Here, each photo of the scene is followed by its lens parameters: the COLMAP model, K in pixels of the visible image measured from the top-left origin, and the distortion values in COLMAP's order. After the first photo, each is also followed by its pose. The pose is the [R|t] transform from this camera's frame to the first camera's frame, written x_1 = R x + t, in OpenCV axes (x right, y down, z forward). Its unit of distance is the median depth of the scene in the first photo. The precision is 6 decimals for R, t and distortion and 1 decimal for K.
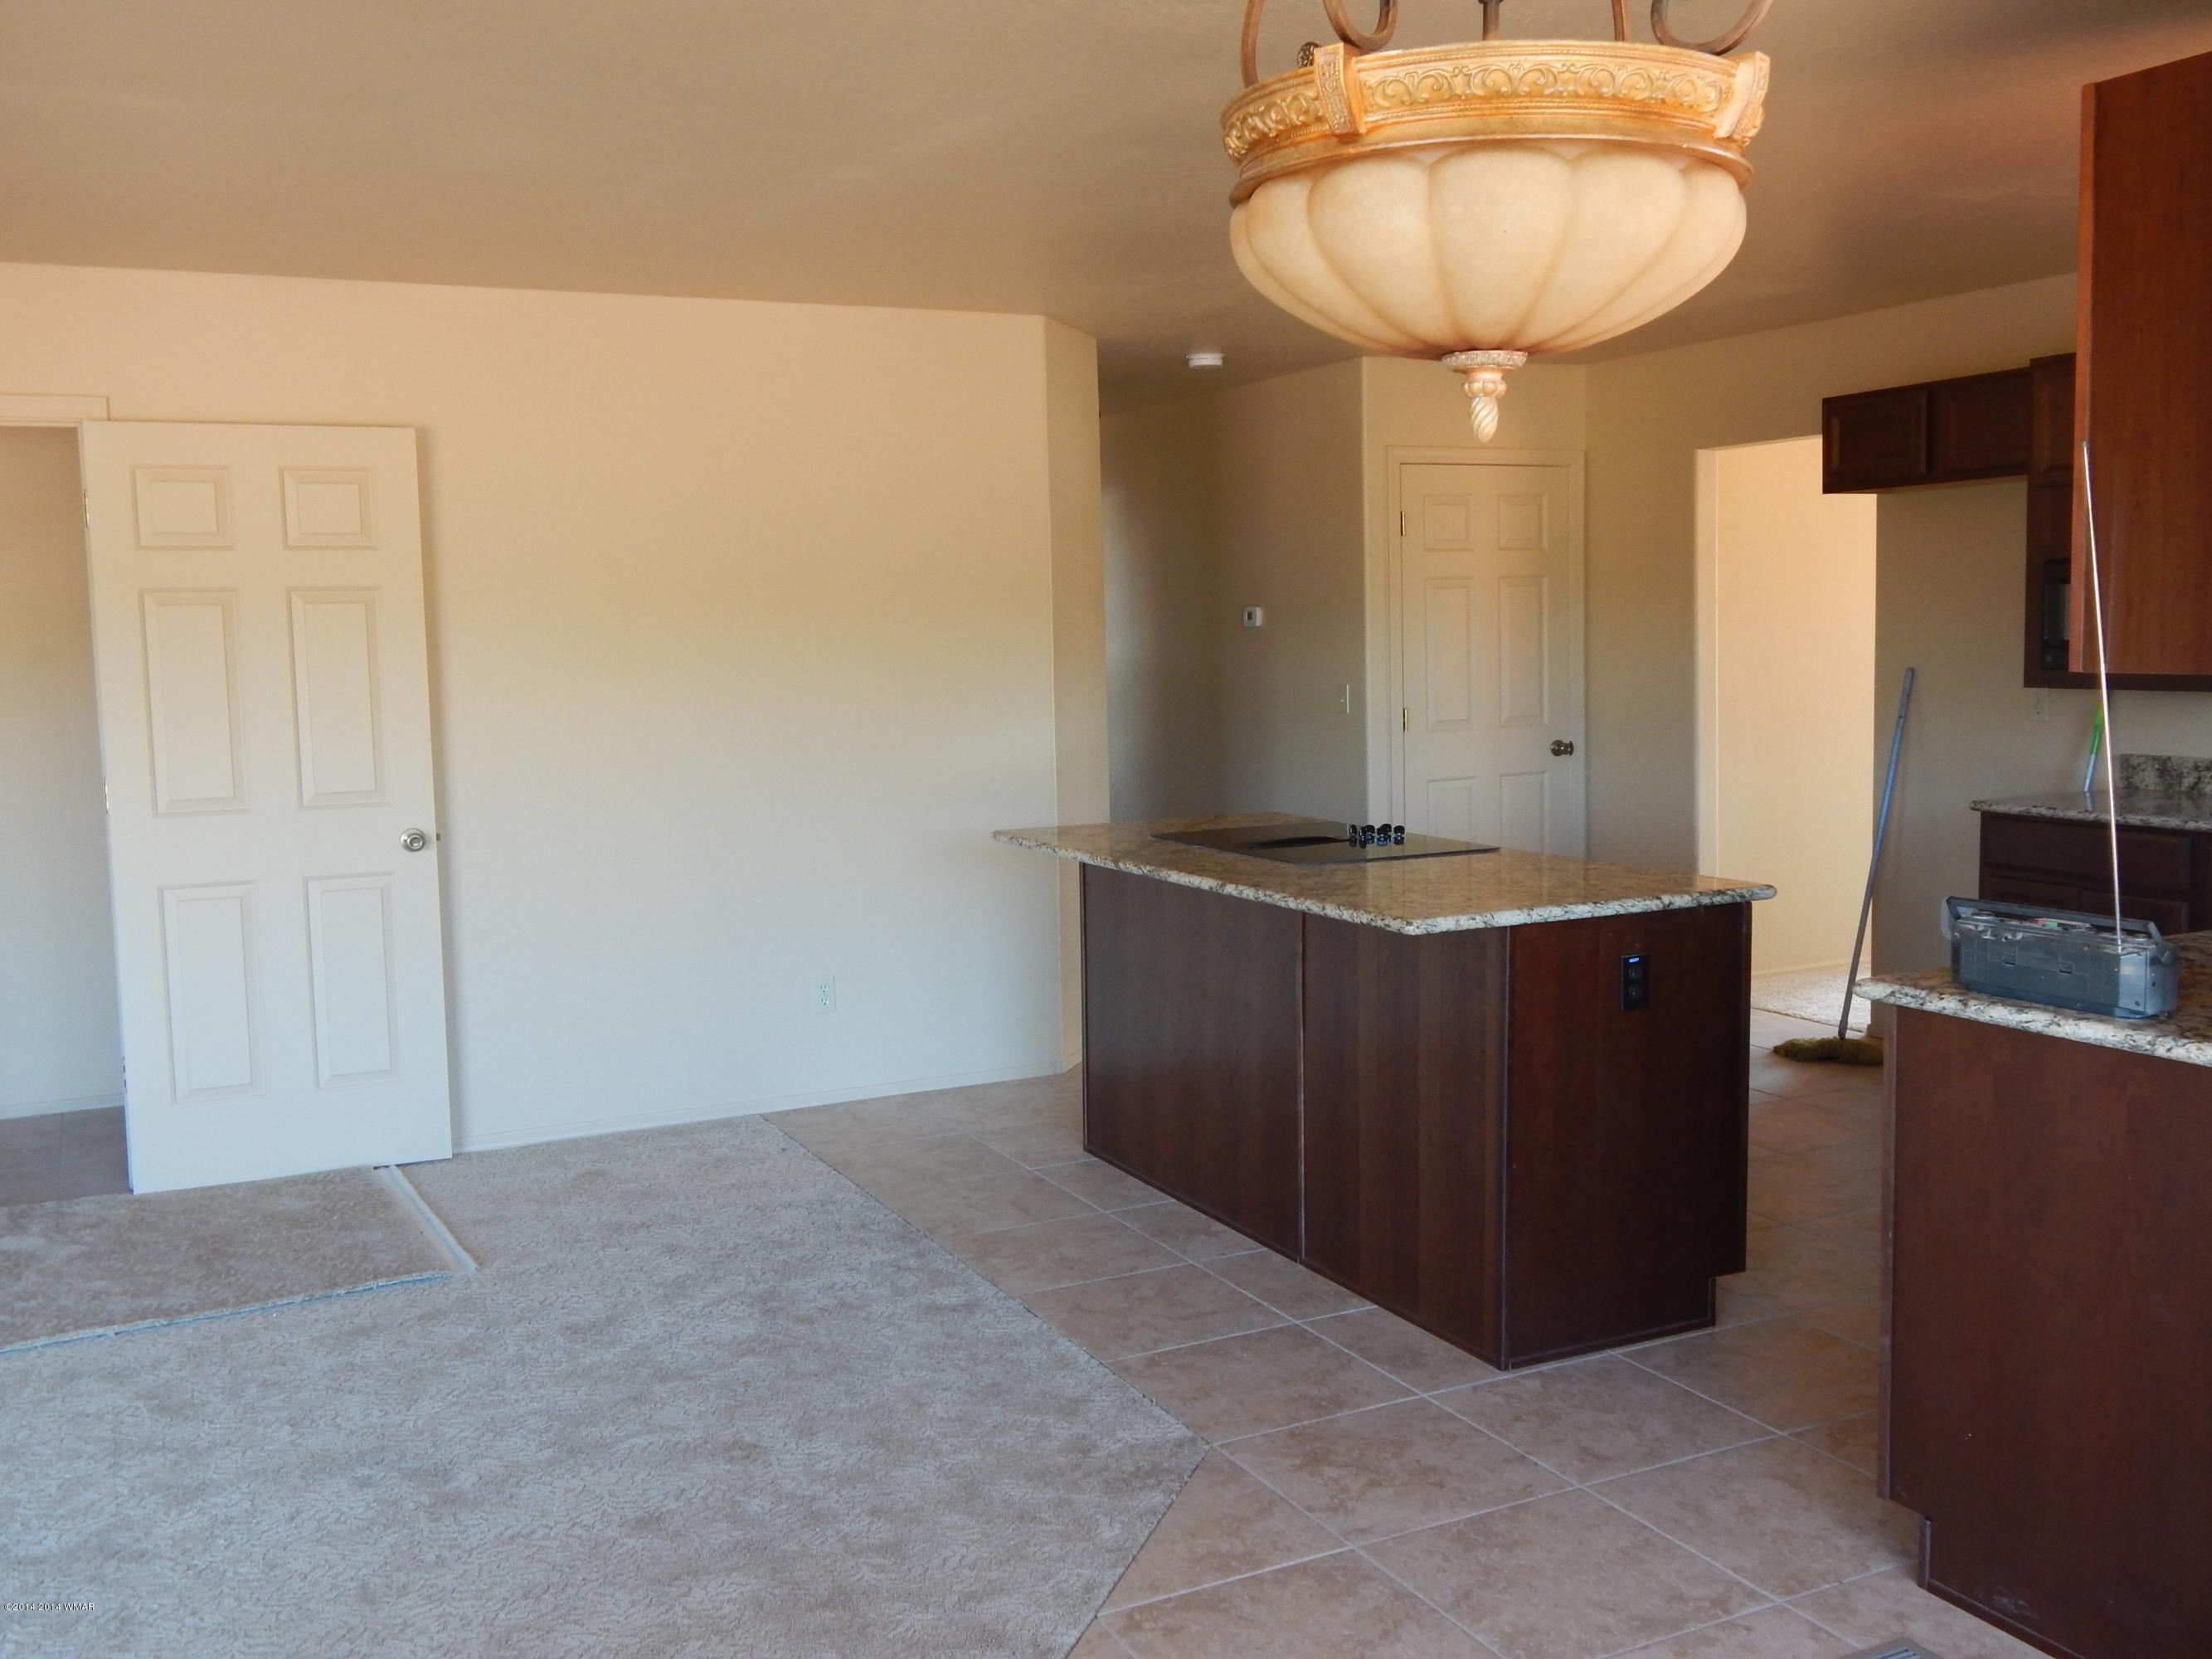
lens RADIAL K [[2009.6, 0, 1109.0], [0, 2009.6, 823.5], [0, 0, 1]] dist [0.037621, 0.000000]
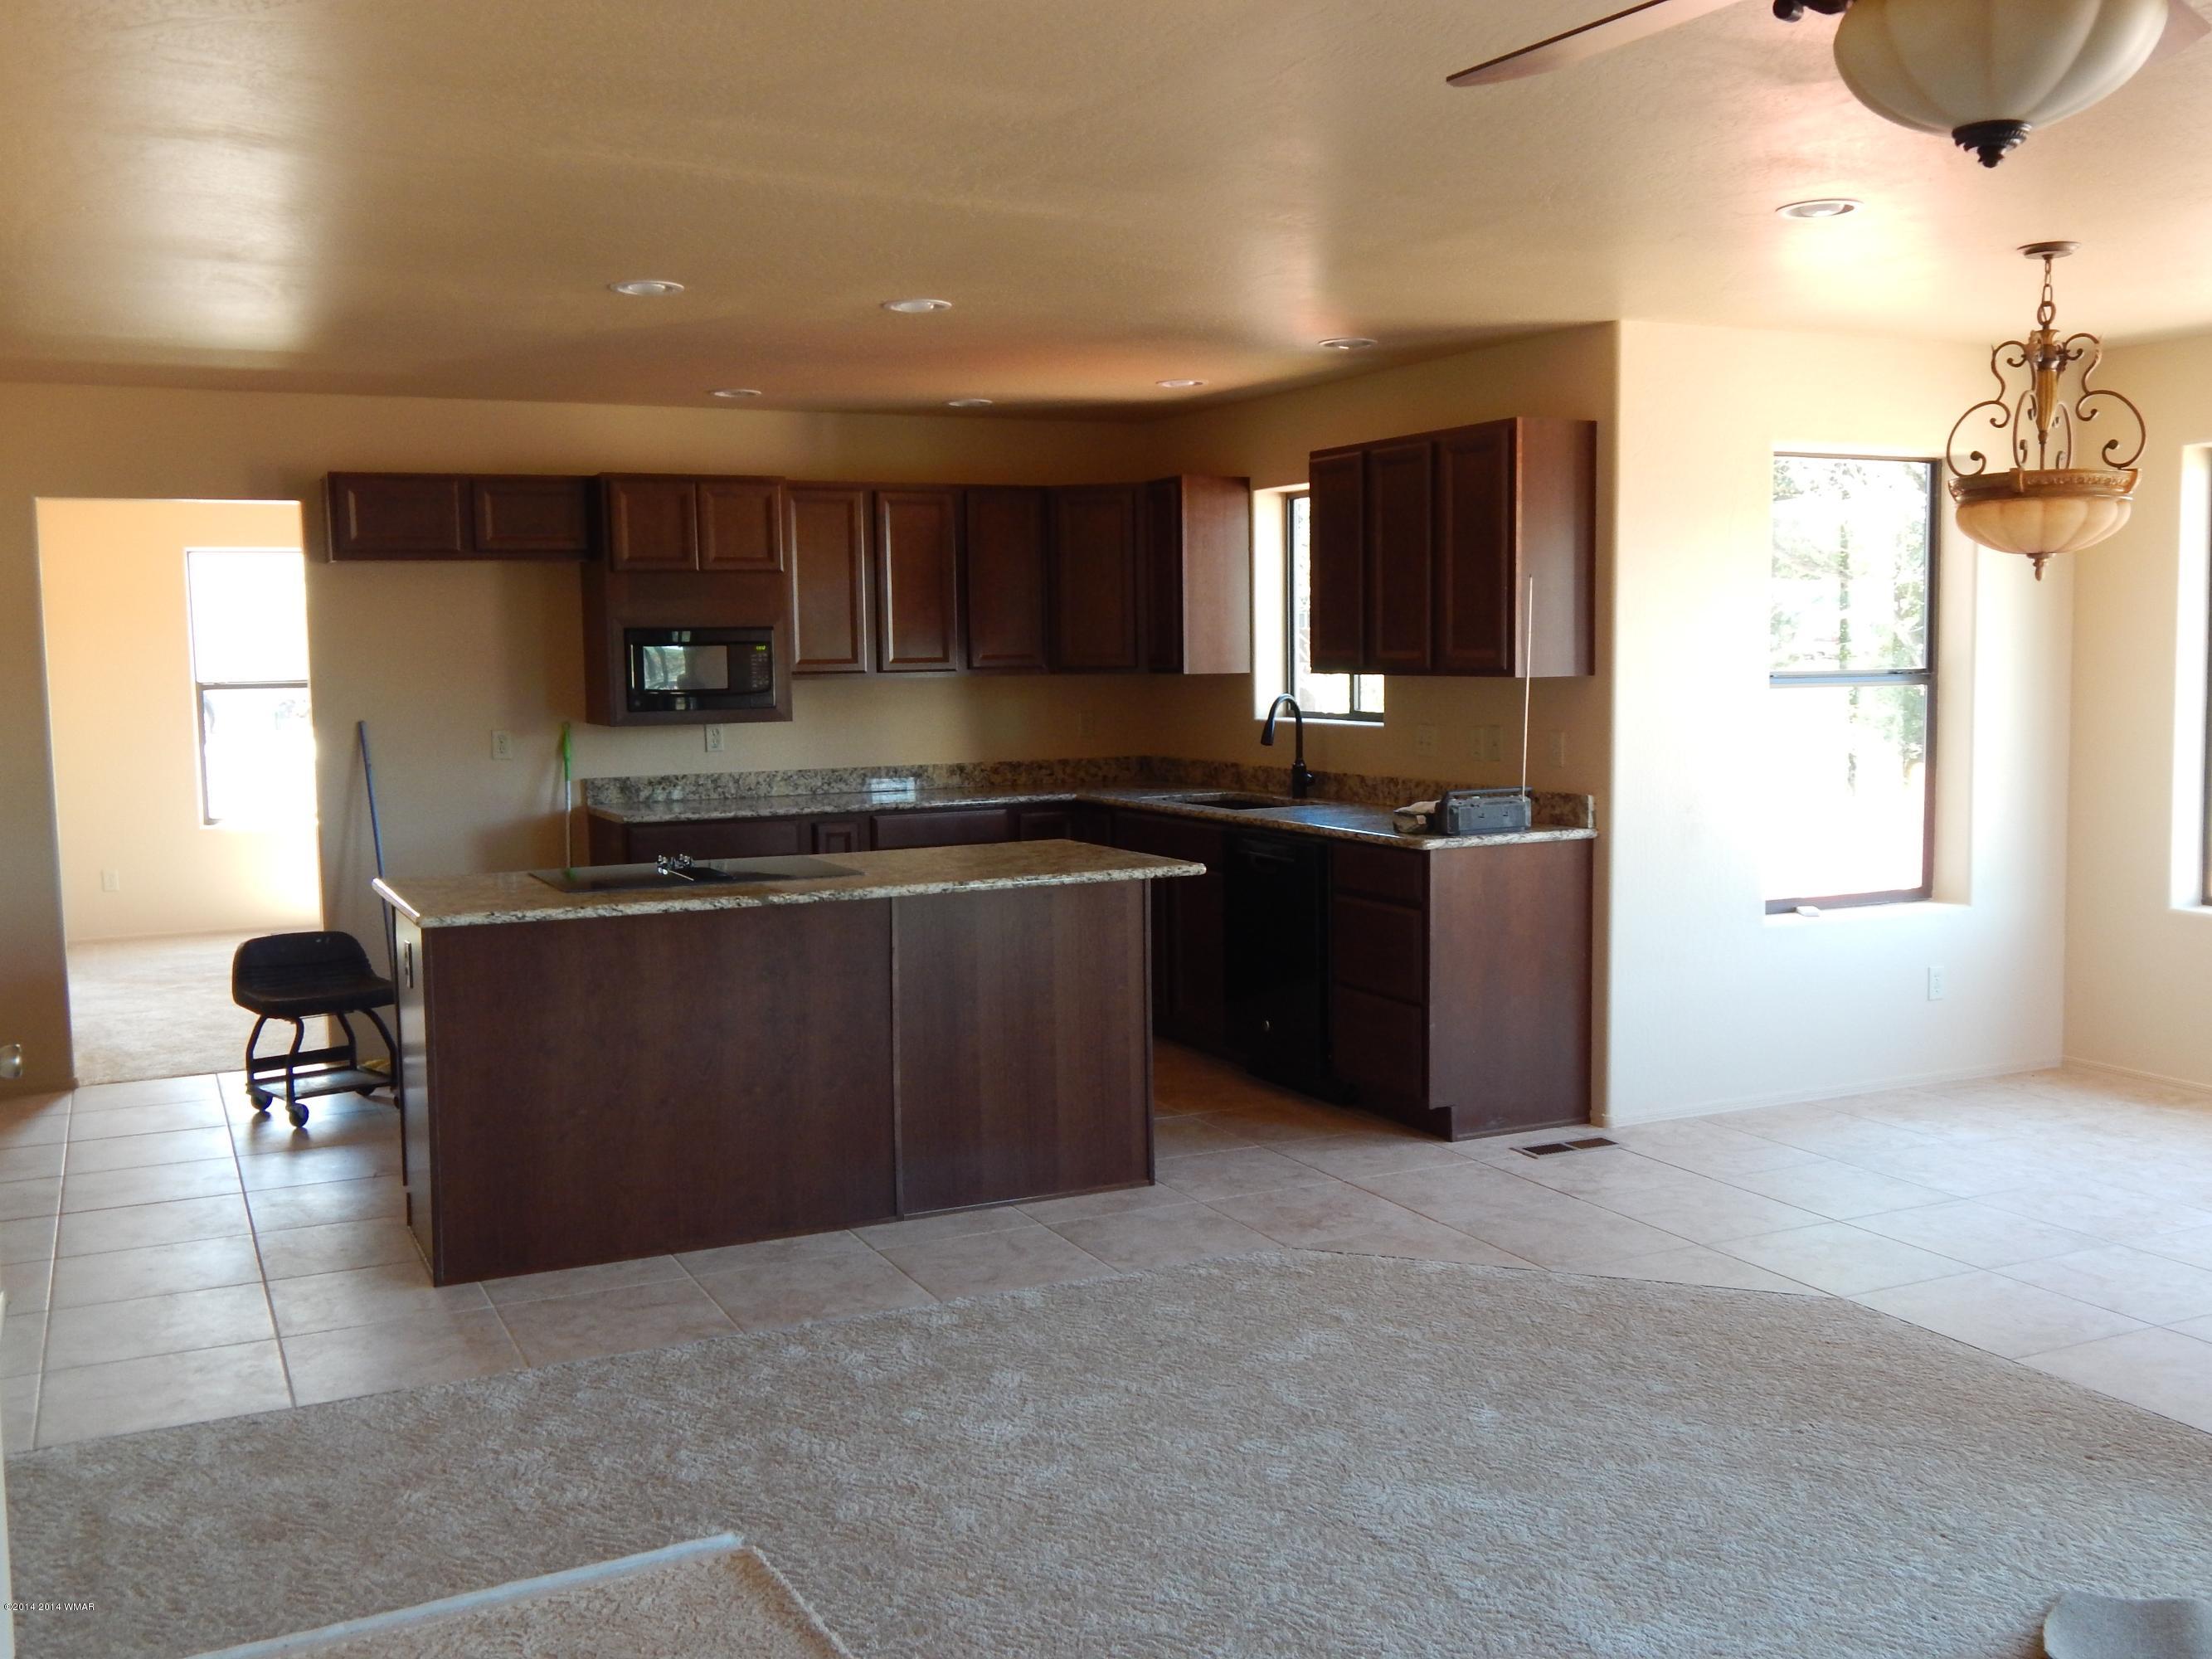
lens RADIAL K [[2009.6, 0, 1110.6], [0, 2009.6, 831.5], [0, 0, 1]] dist [0.037621, 0.000000]
pose [[0.012090, -0.068314, 0.997591, -1.143662], [0.113761, 0.991280, 0.066503, -0.069683], [-0.993435, 0.112683, 0.019756, 0.928260]]
